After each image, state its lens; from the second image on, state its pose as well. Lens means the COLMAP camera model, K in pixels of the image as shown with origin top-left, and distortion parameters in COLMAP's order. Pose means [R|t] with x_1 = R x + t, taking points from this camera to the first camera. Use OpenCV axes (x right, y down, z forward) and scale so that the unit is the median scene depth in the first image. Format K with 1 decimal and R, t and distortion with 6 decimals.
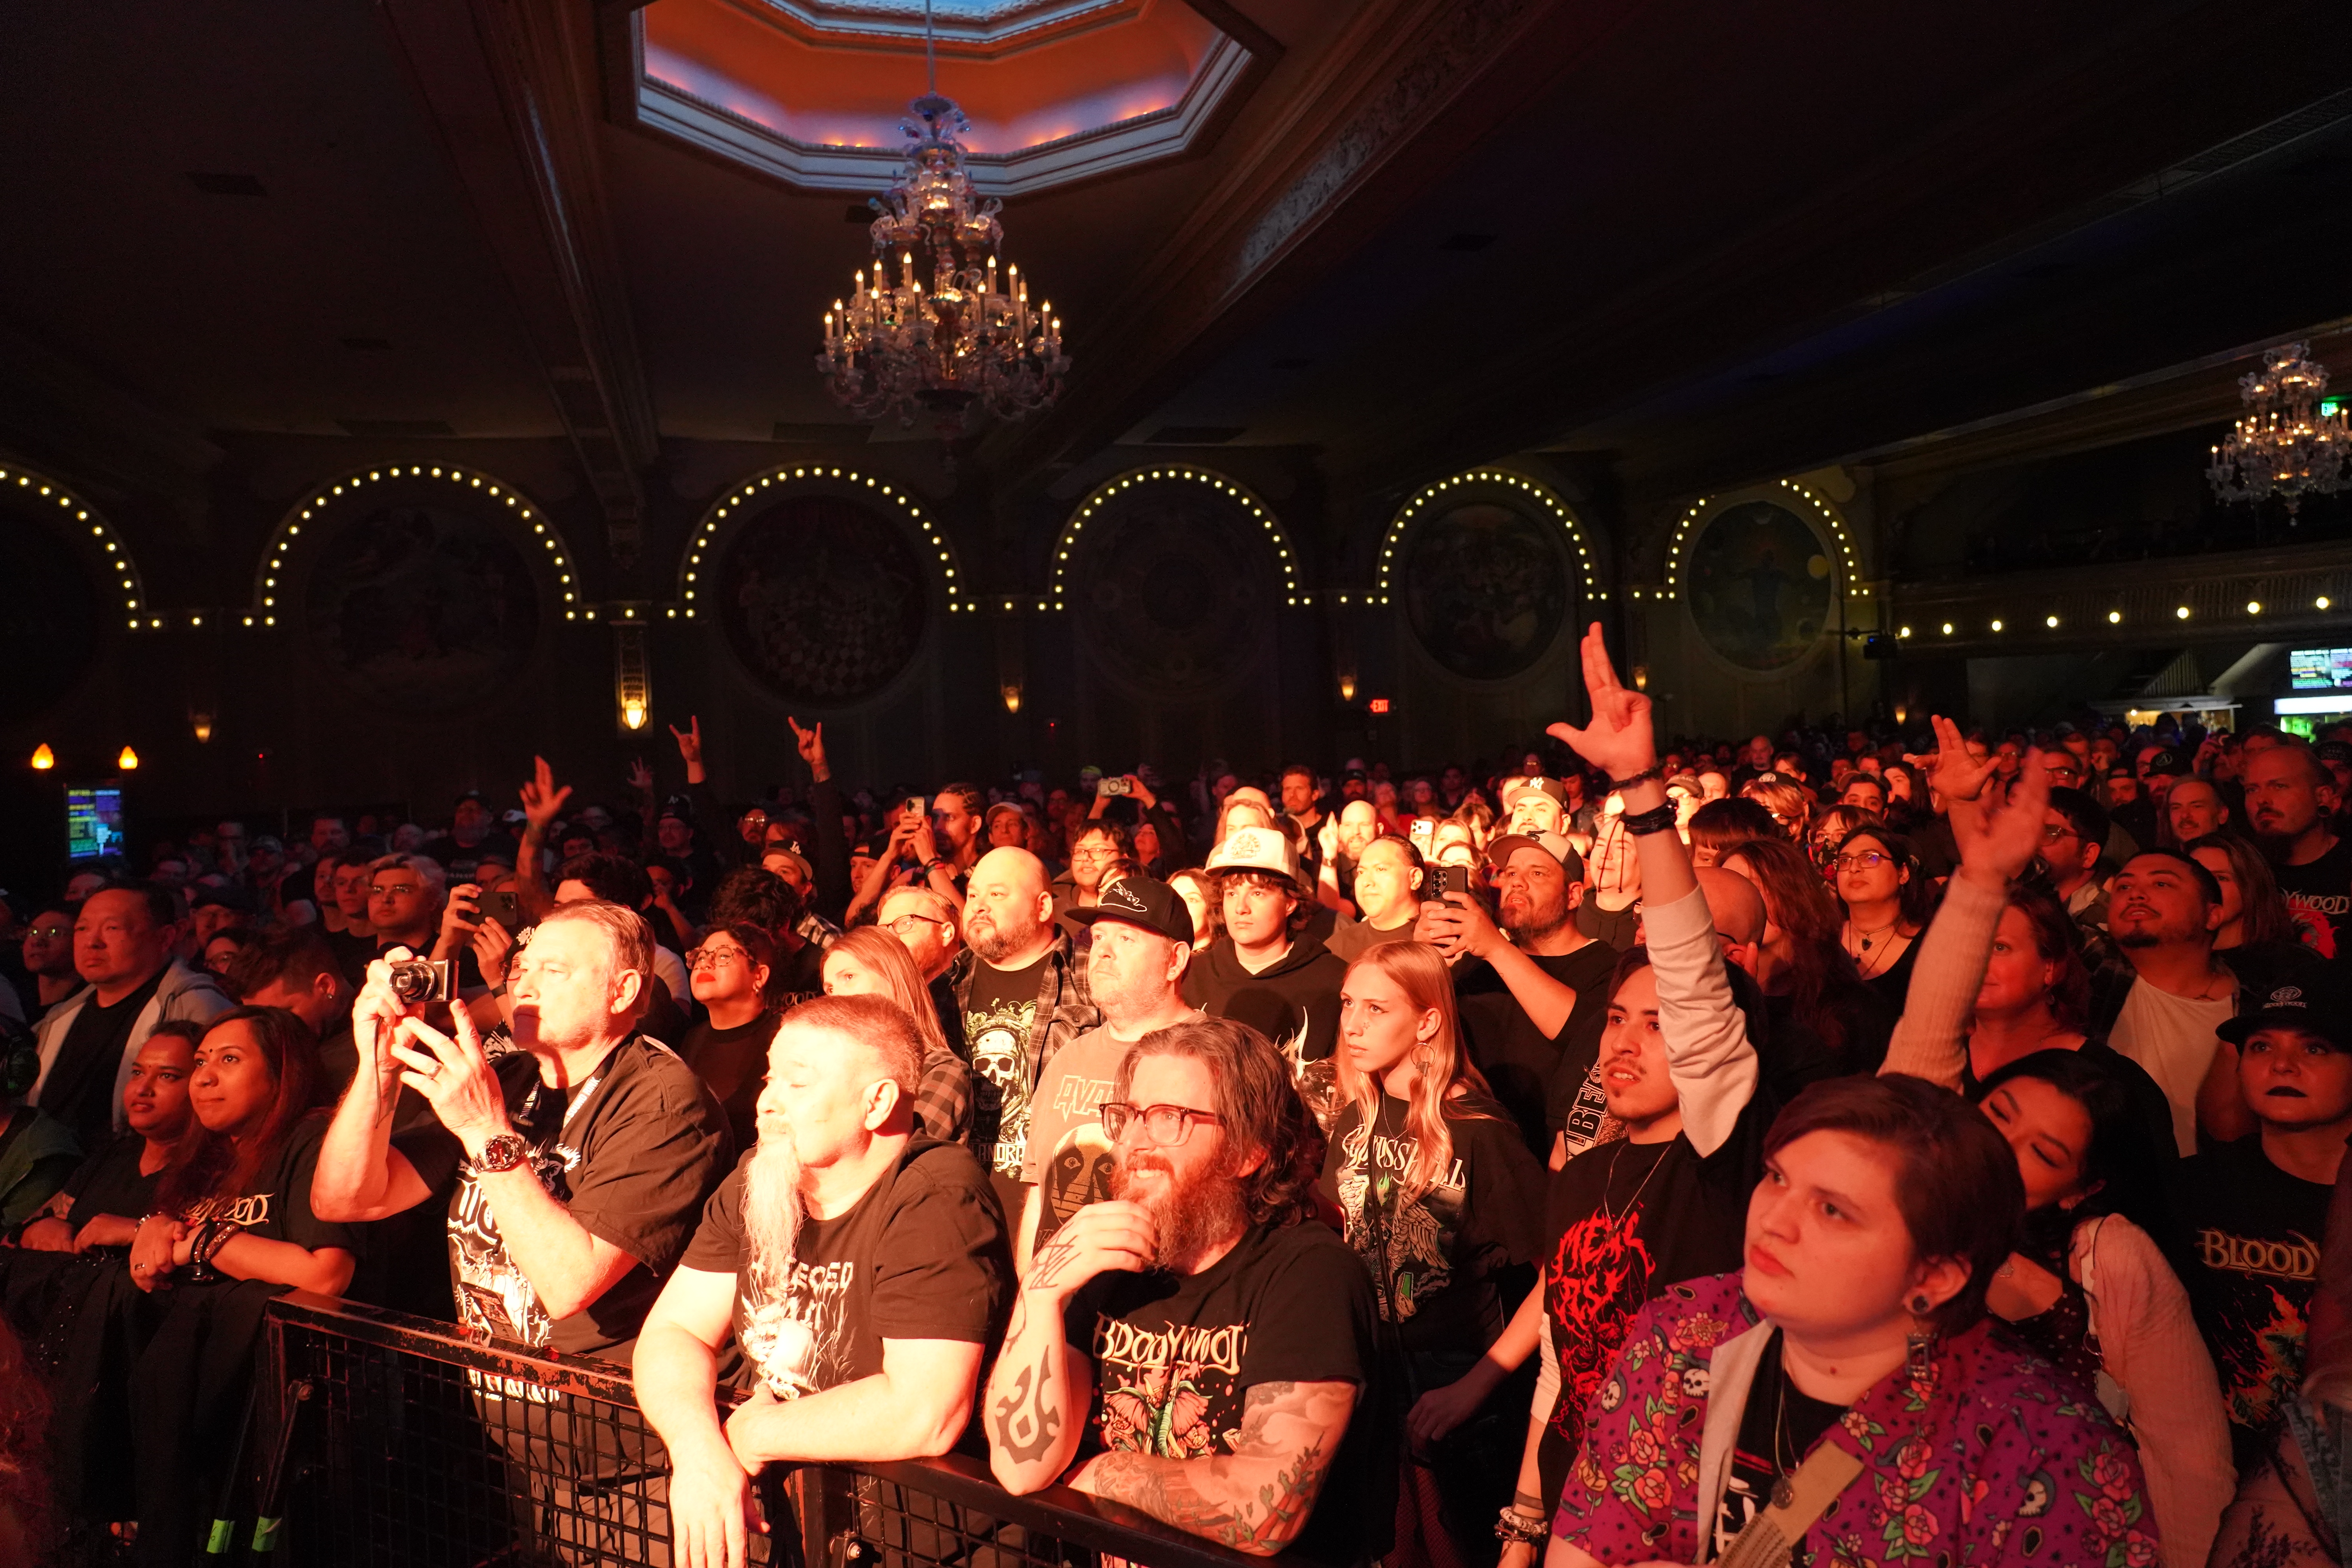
lens RADIAL K [[1592.8, 0, 1195.1], [0, 1592.8, 782.5], [0, 0, 1]] dist [-0.016203, 0.024977]
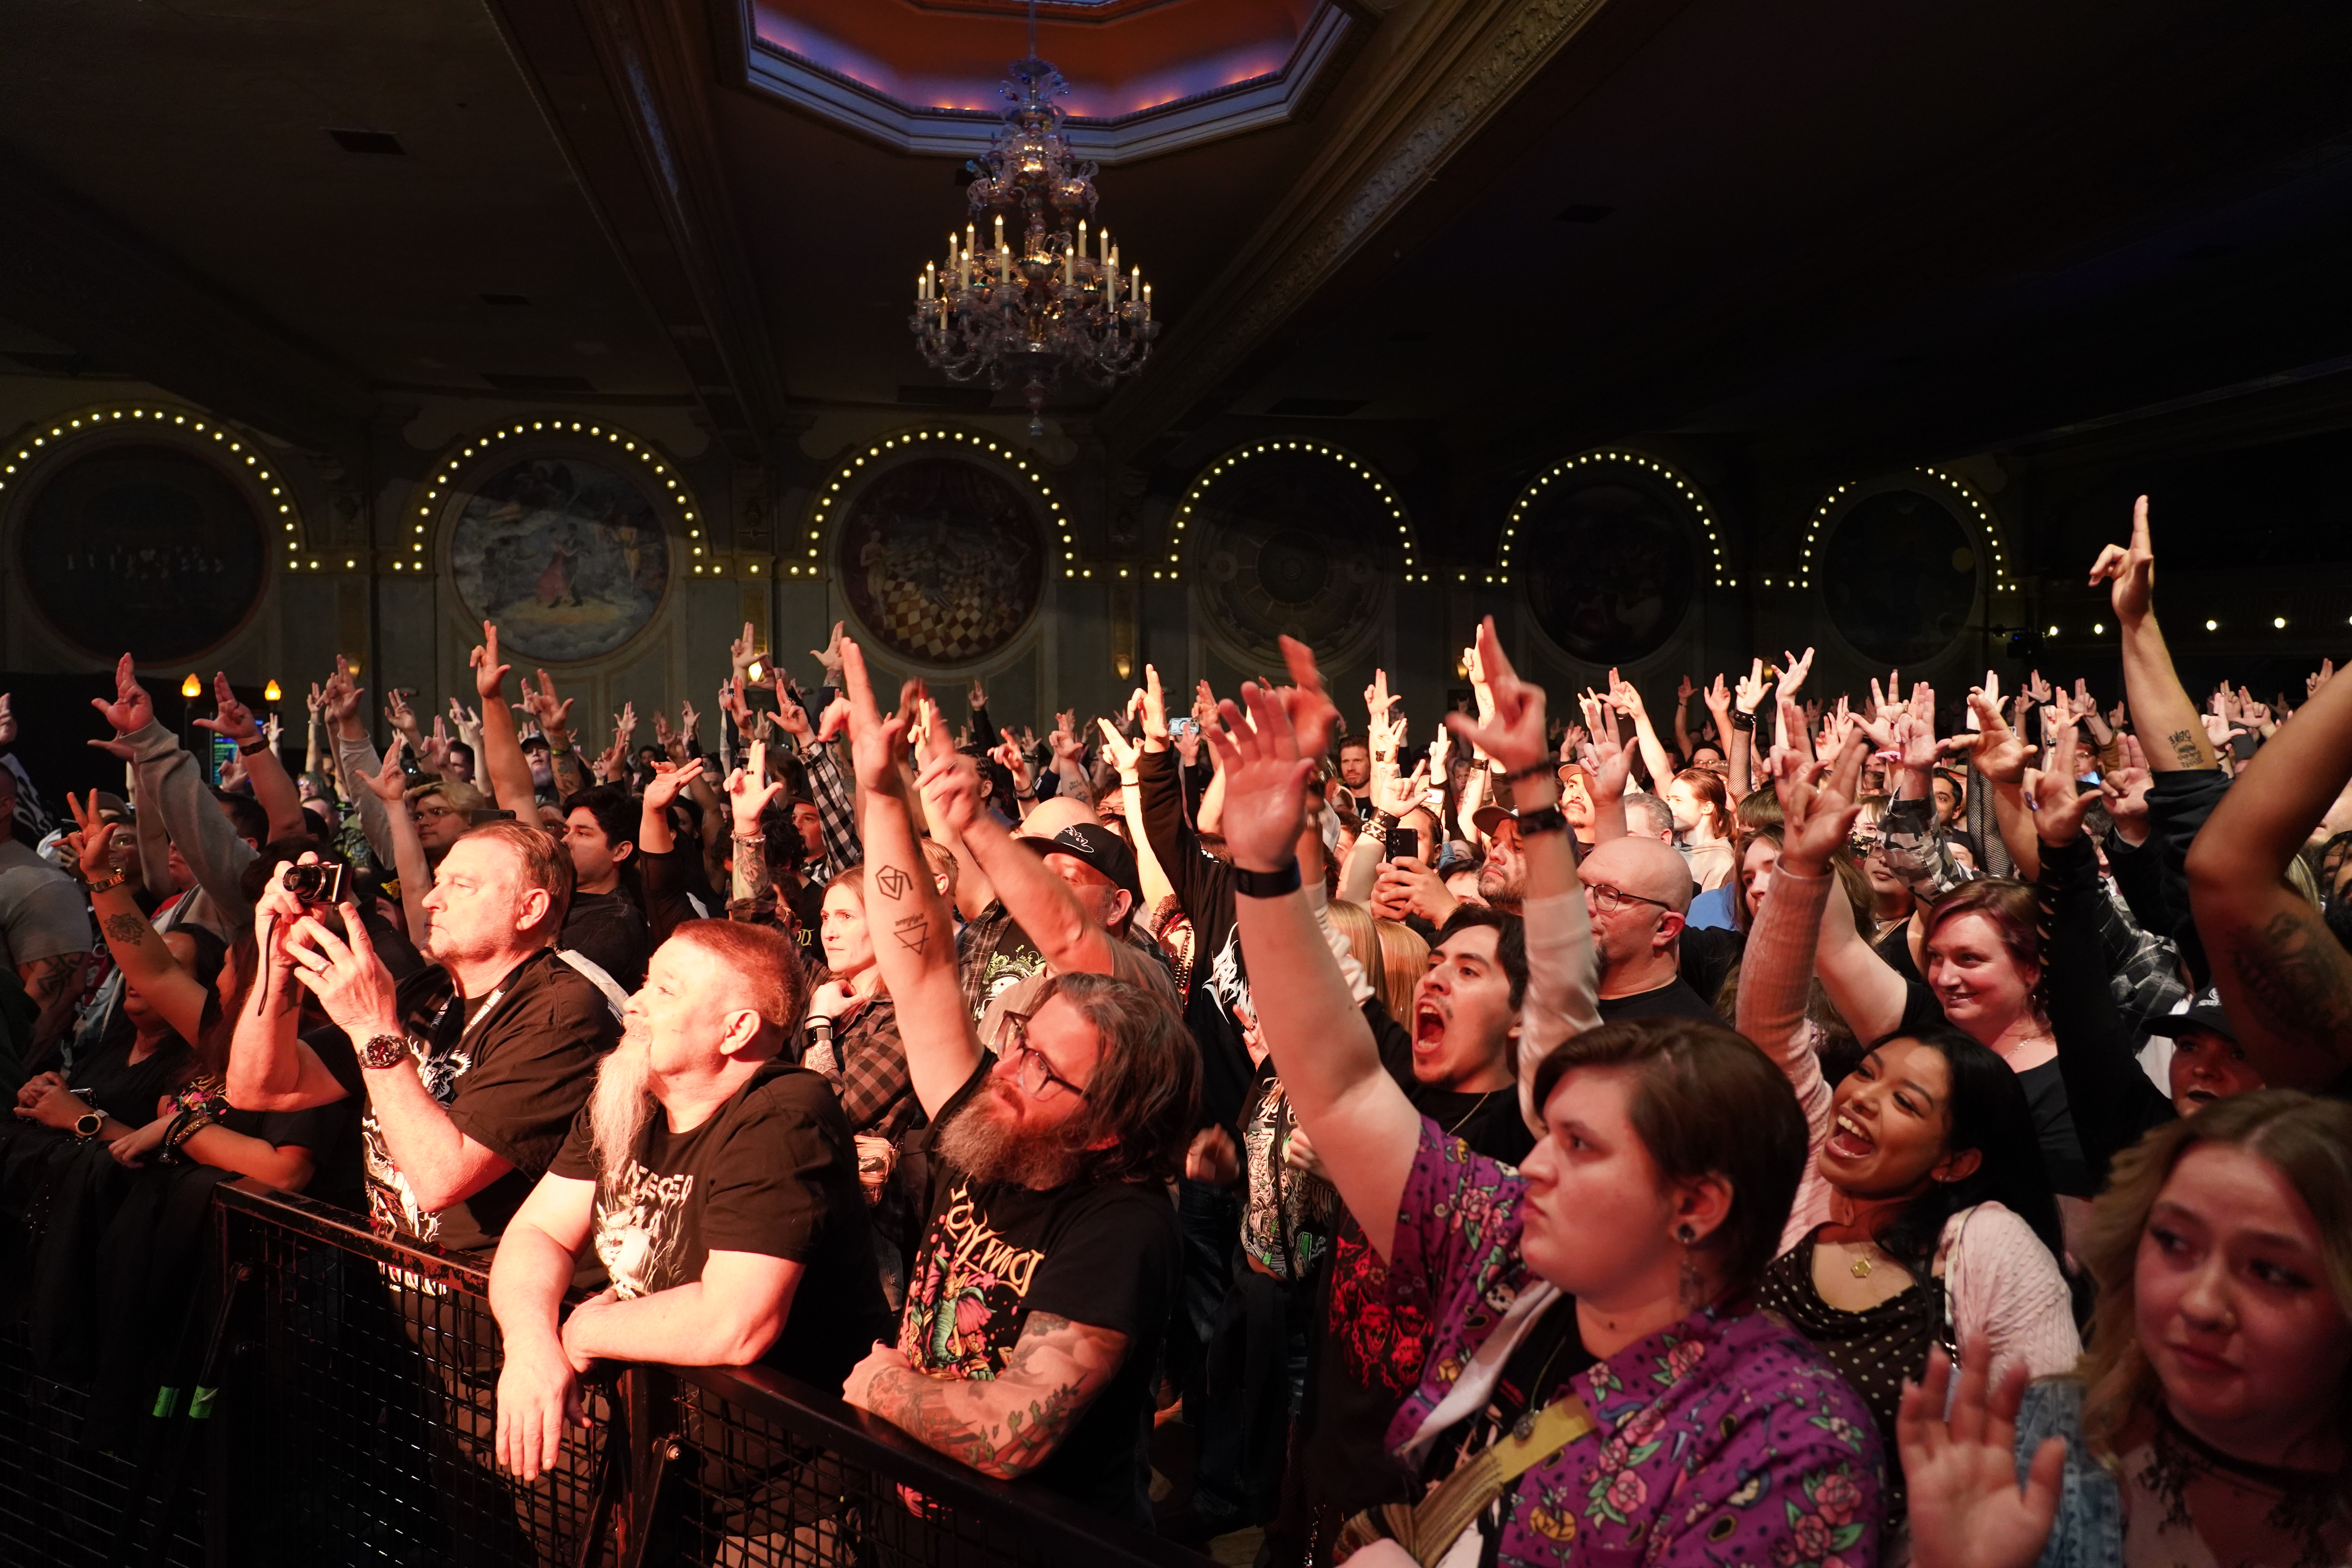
lens RADIAL K [[1592.8, 0, 1169.9], [0, 1592.8, 775.3], [0, 0, 1]] dist [-0.016203, 0.024977]
pose [[0.995644, 0.041632, -0.083424, 0.134327], [-0.040526, 0.999067, 0.014910, 0.011163], [0.083967, -0.011464, 0.996403, -0.000093]]
